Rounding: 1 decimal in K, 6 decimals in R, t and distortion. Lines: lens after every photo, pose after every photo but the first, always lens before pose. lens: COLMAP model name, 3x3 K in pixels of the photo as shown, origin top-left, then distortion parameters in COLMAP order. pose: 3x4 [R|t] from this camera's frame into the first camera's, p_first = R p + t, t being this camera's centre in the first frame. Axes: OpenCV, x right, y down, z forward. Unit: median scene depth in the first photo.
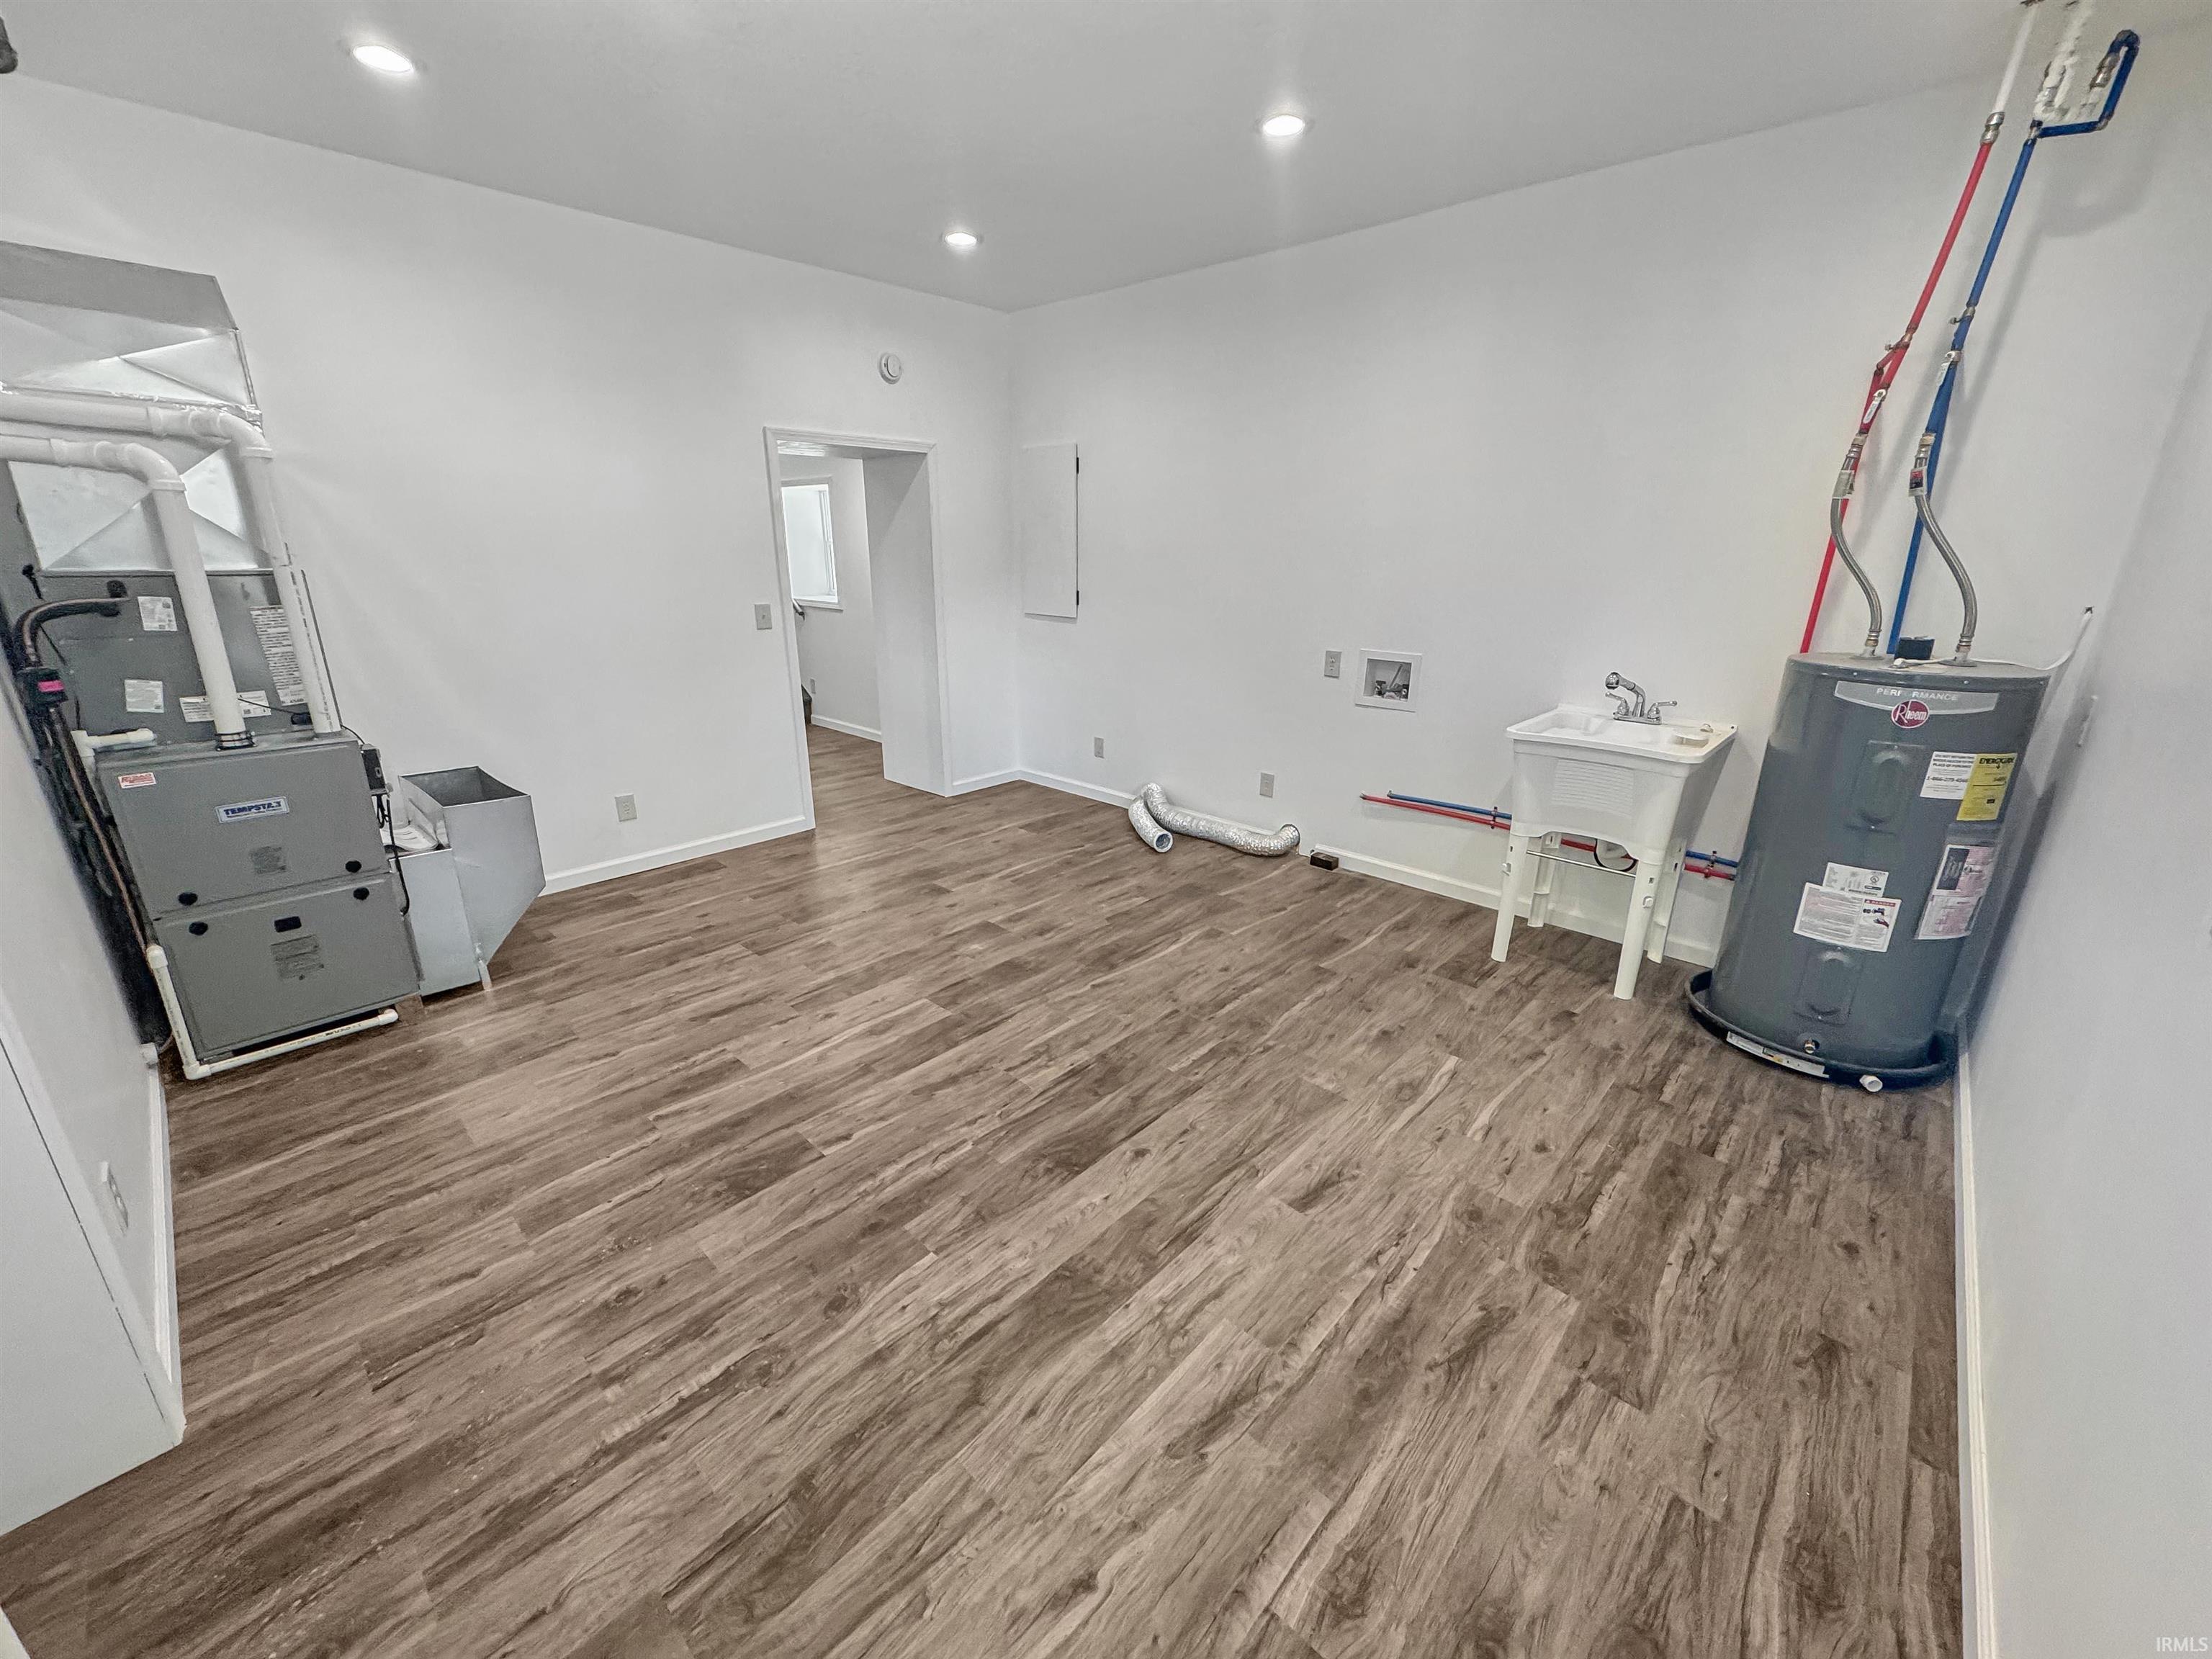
lens RADIAL K [[876.3, 0, 1118.3], [0, 876.3, 828.5], [0, 0, 1]] dist [-0.001352, -0.000045]
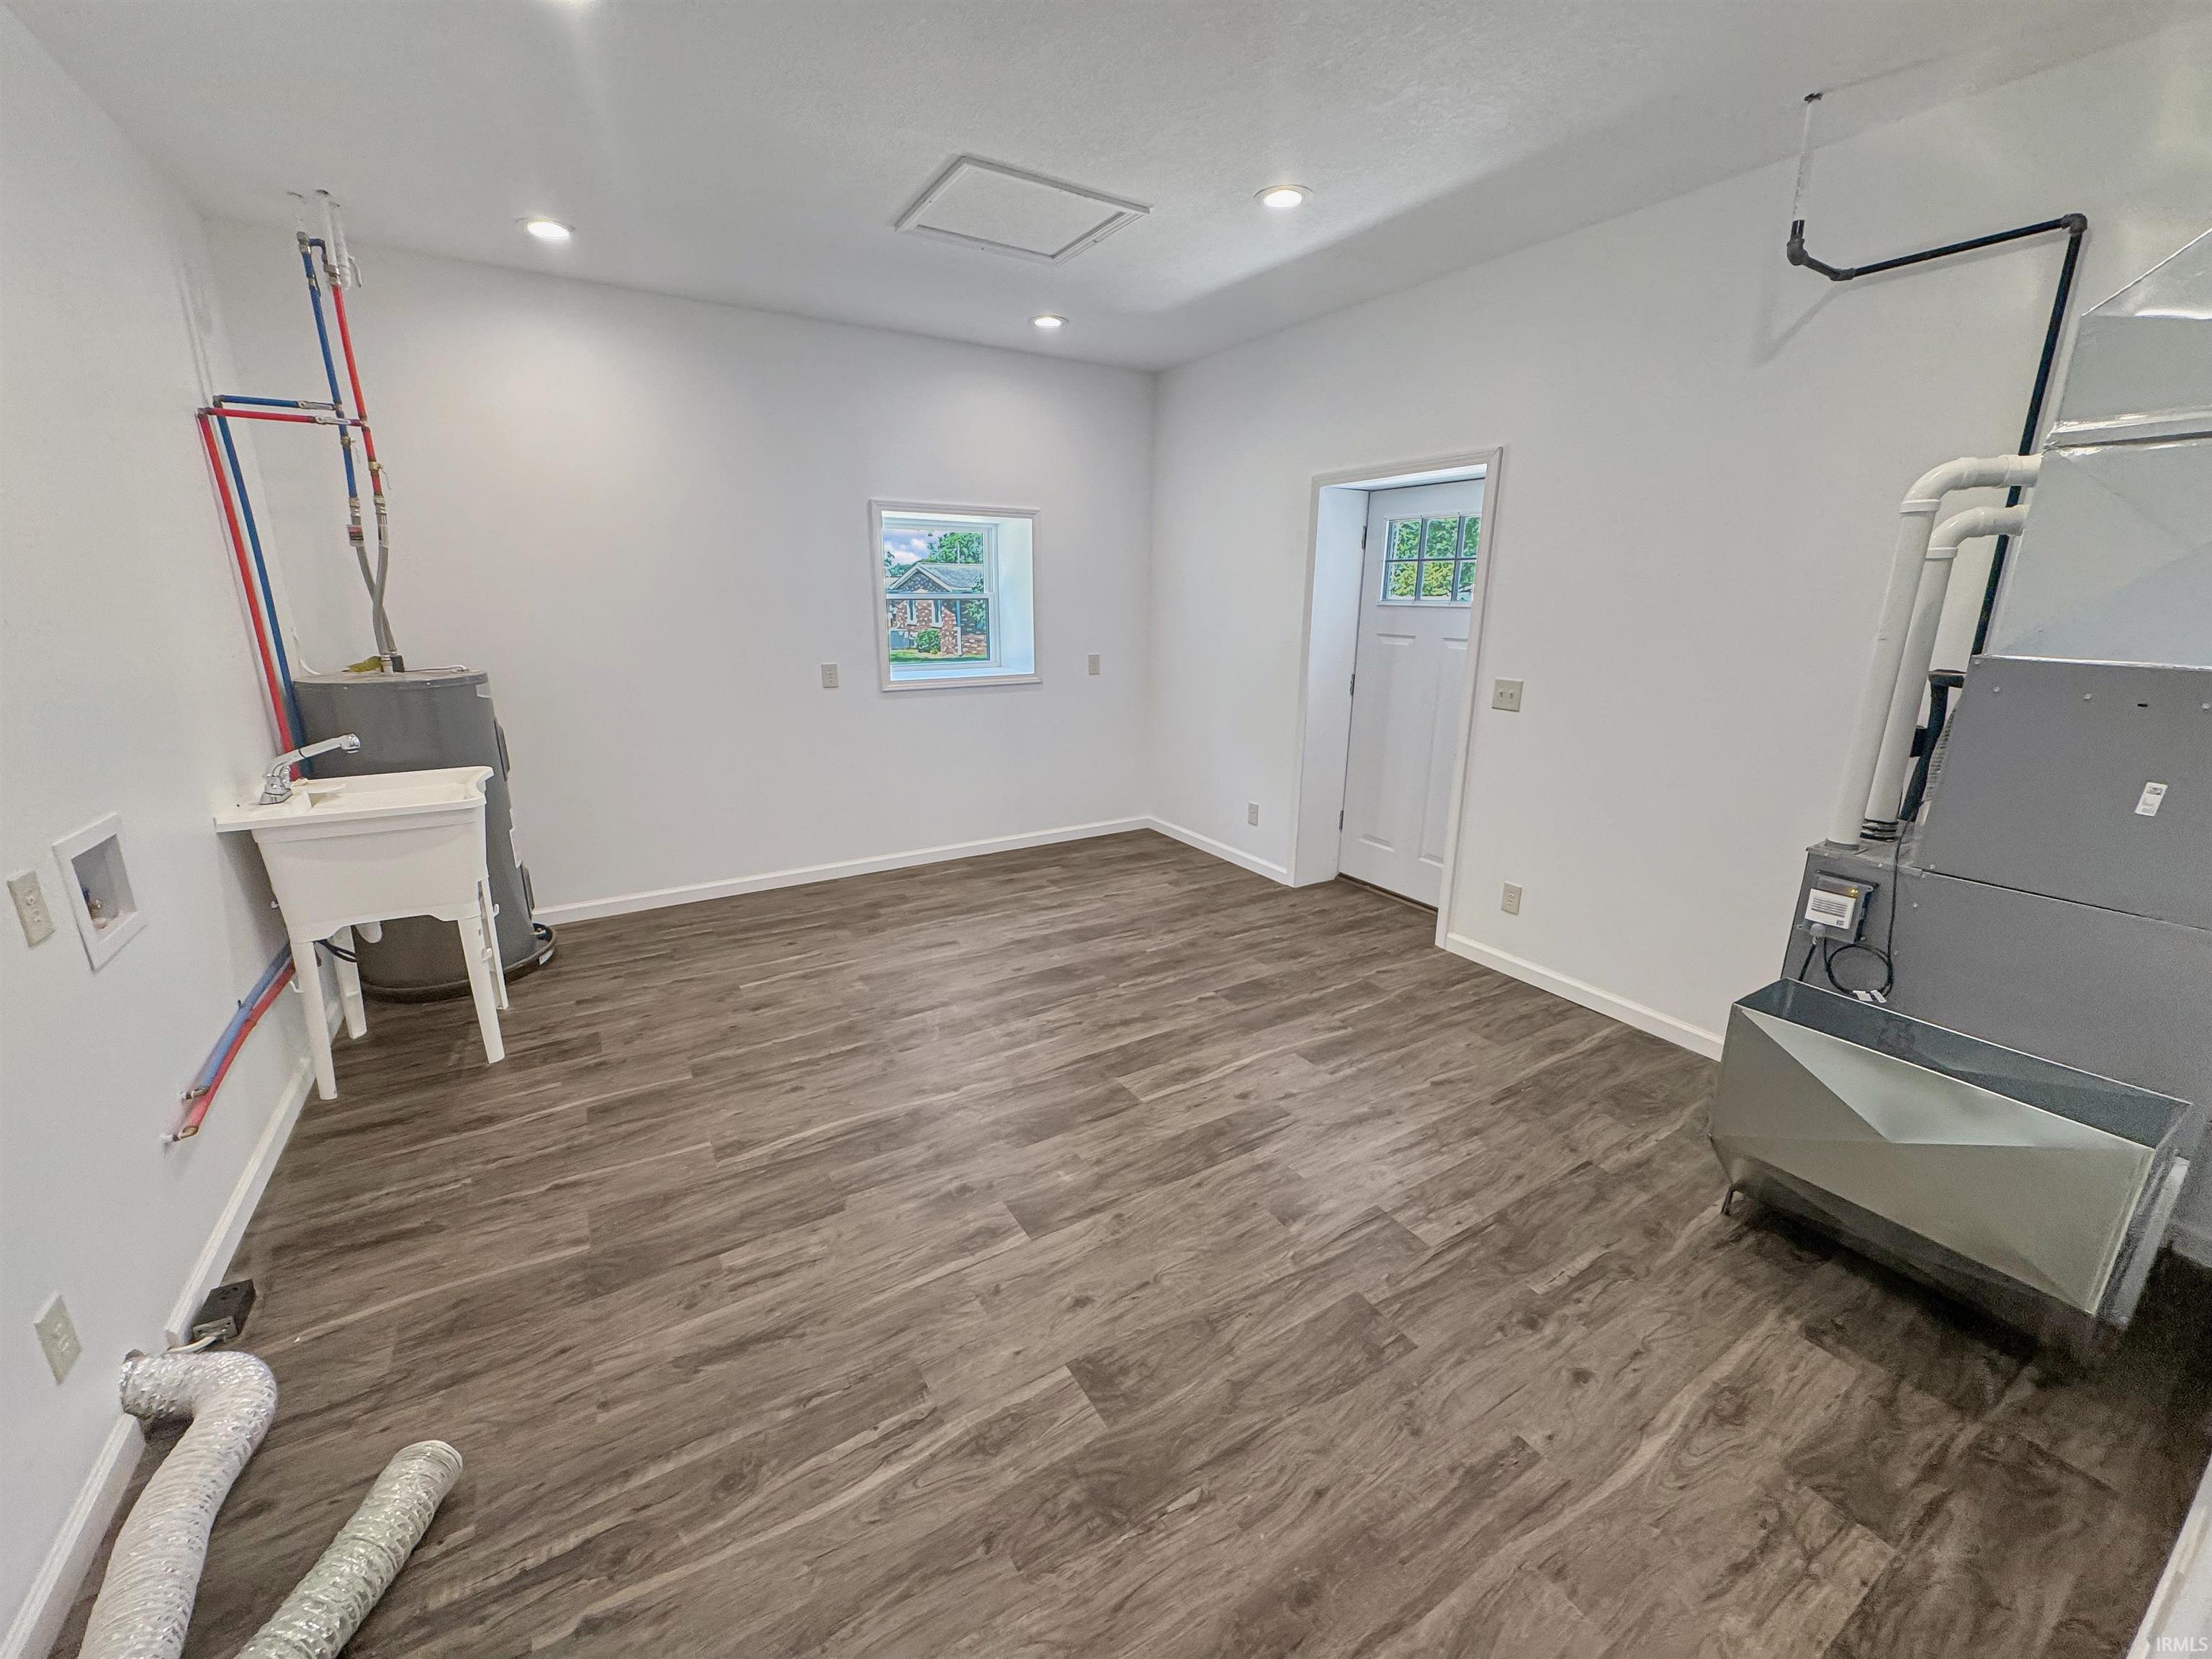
lens RADIAL K [[876.3, 0, 1106.0], [0, 876.3, 827.5], [0, 0, 1]] dist [-0.001352, -0.000045]
pose [[-0.961400, -0.090313, 0.259910, -0.472084], [0.066930, 0.839469, 0.539270, -0.632629], [-0.266889, 0.535850, -0.801021, 1.902867]]
